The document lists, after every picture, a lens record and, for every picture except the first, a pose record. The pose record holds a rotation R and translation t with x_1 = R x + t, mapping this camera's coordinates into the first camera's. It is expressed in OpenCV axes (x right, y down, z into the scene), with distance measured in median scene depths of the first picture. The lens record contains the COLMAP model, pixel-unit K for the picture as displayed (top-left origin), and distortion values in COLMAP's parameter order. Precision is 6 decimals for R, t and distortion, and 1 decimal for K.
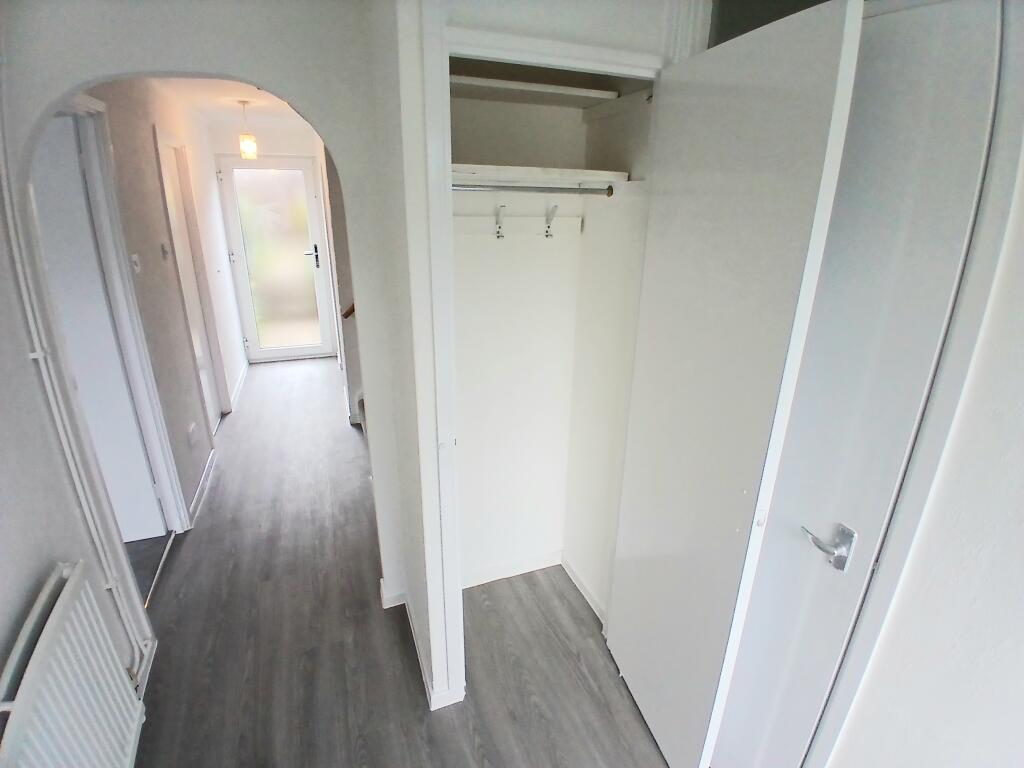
lens RADIAL K [[500.5, 0, 512.0], [0, 500.5, 384.0], [0, 0, 1]] dist [0.000693, -0.040983]
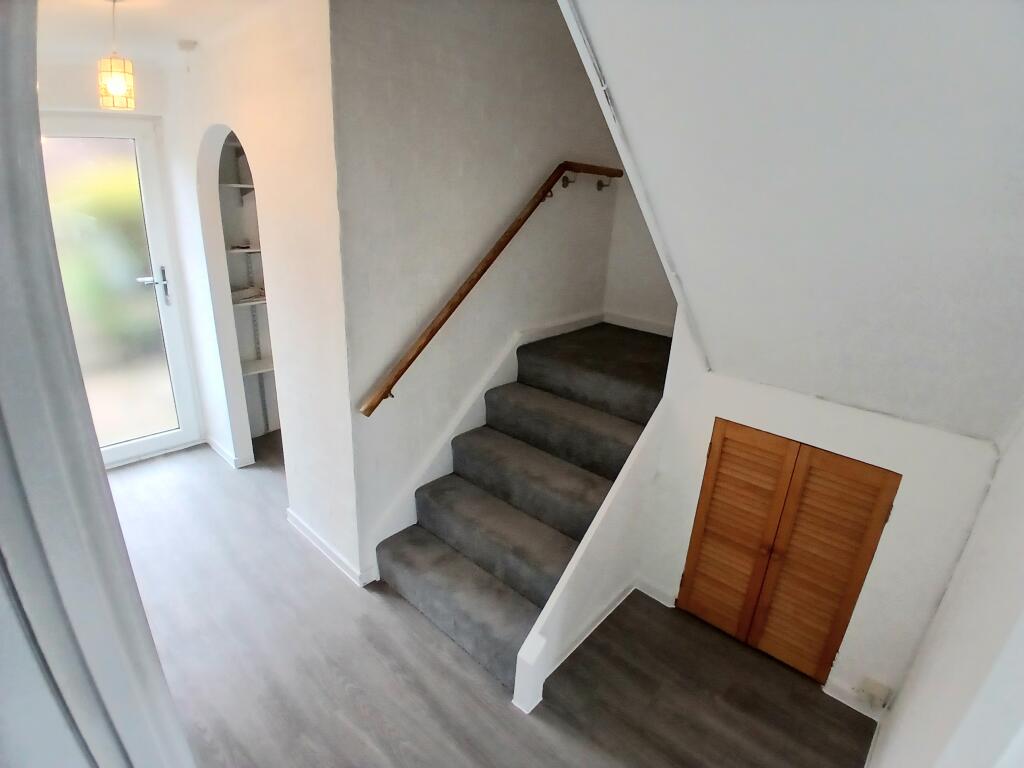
lens RADIAL K [[500.5, 0, 512.0], [0, 500.5, 384.0], [0, 0, 1]] dist [0.000693, -0.040983]
pose [[0.890089, -0.125366, 0.438206, -0.663941], [0.118317, 0.992023, 0.043480, -0.266661], [-0.440162, 0.013146, 0.897822, 0.668859]]
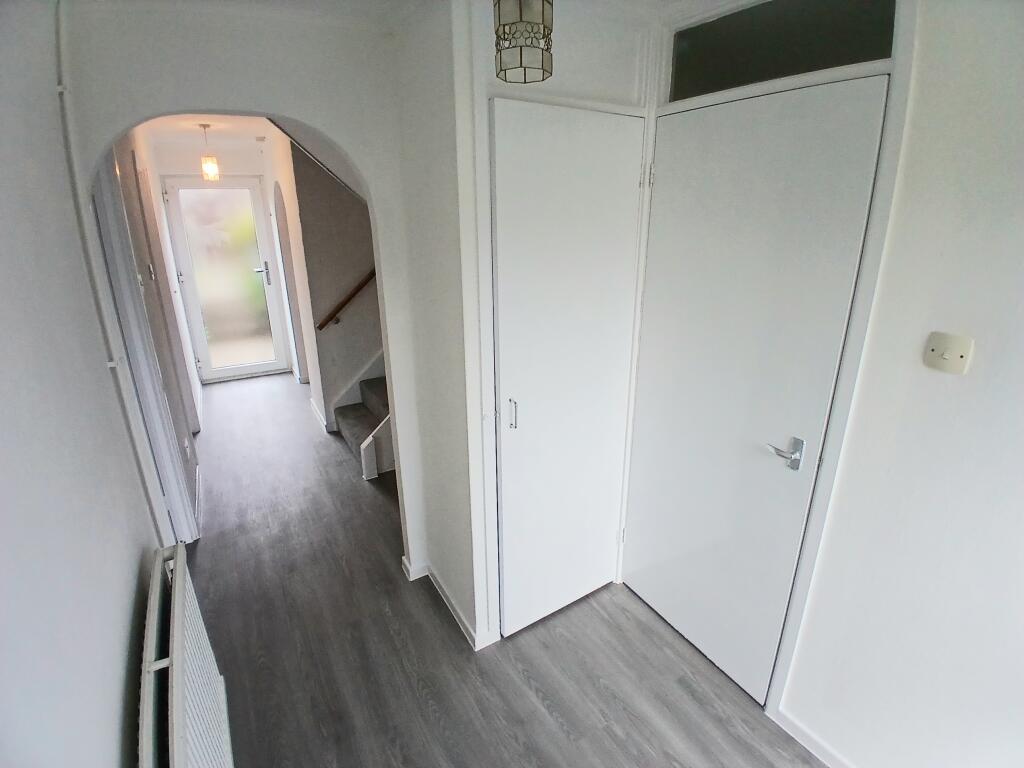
lens RADIAL K [[500.5, 0, 512.0], [0, 500.5, 384.0], [0, 0, 1]] dist [0.000693, -0.040983]
pose [[0.986961, -0.070982, 0.144463, -0.147184], [0.073718, 0.997185, -0.013666, 0.038781], [-0.143087, 0.024138, 0.989416, -0.136798]]
